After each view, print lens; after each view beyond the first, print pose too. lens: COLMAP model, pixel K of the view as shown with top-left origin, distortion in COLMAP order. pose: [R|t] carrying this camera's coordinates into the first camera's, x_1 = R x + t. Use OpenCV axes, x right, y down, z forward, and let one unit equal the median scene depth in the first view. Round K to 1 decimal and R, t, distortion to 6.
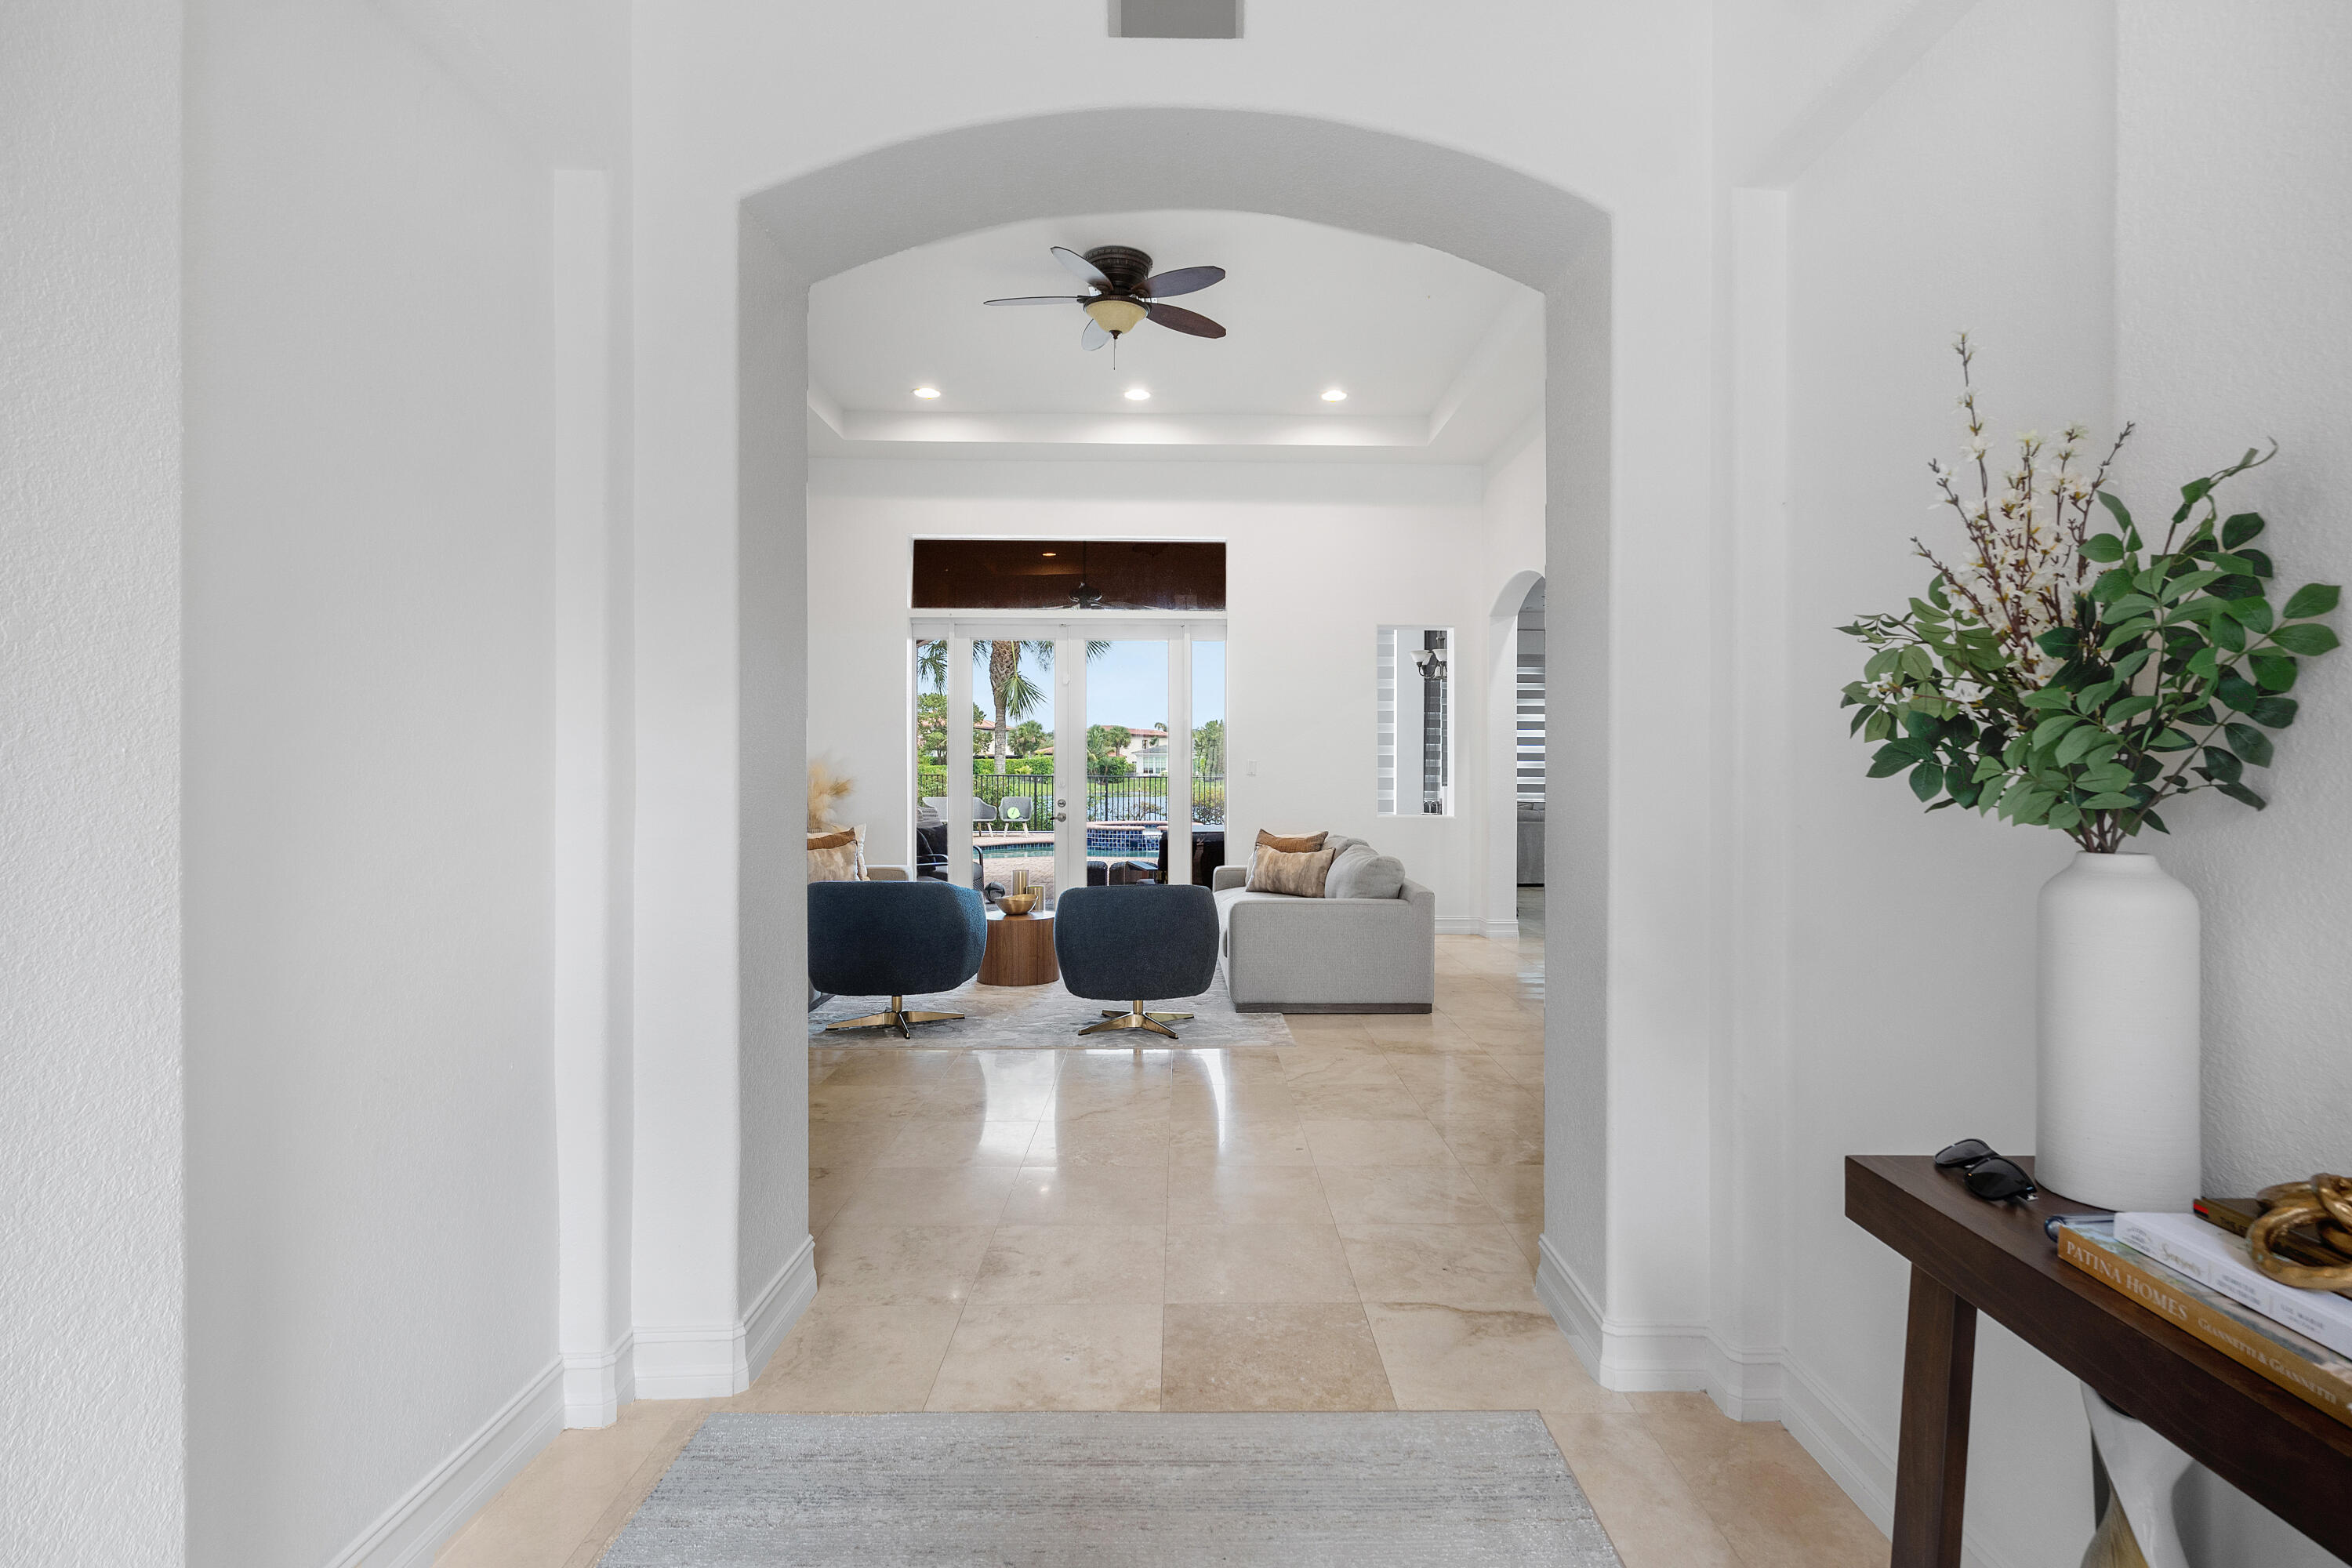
lens RADIAL K [[1154.2, 0, 1158.5], [0, 1154.2, 778.7], [0, 0, 1]] dist [-0.000196, -0.000001]
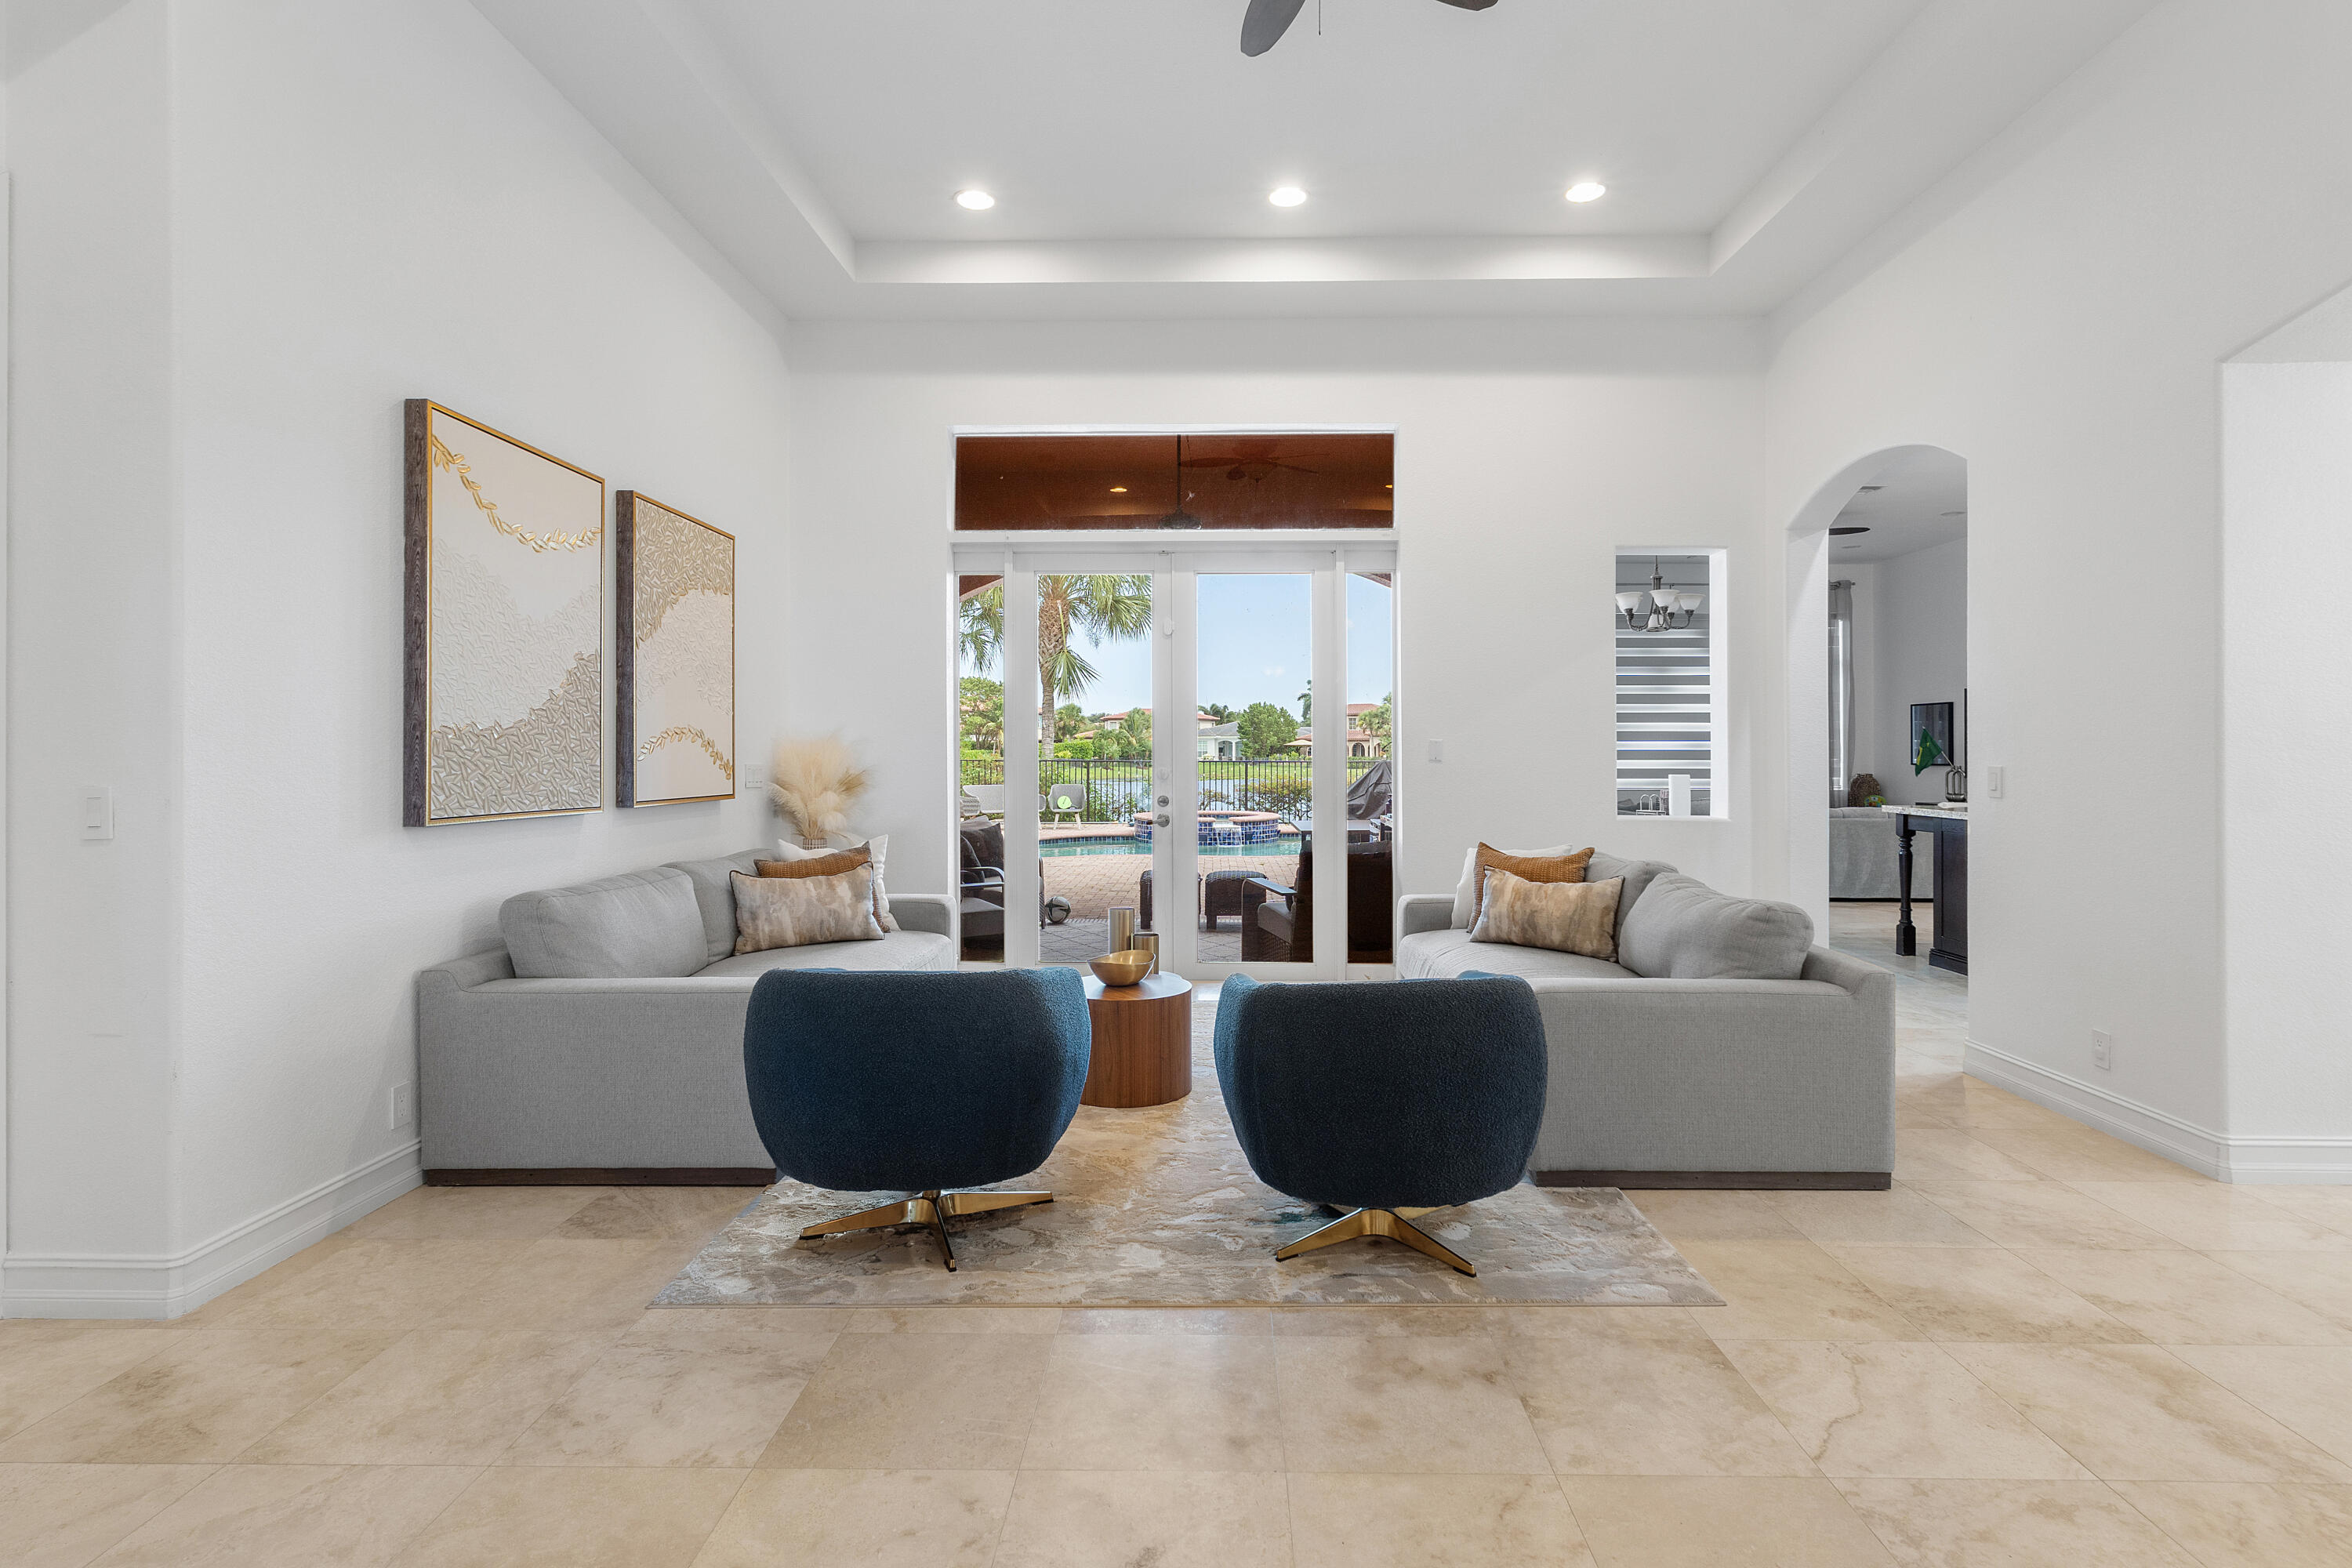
lens RADIAL K [[1147.1, 0, 1189.7], [0, 1147.1, 756.2], [0, 0, 1]] dist [0.002958, 0.000129]
pose [[0.999979, -0.004438, -0.004691, -0.063838], [0.004413, 0.999977, -0.005212, -0.002850], [0.004714, 0.005191, 0.999975, 0.287850]]
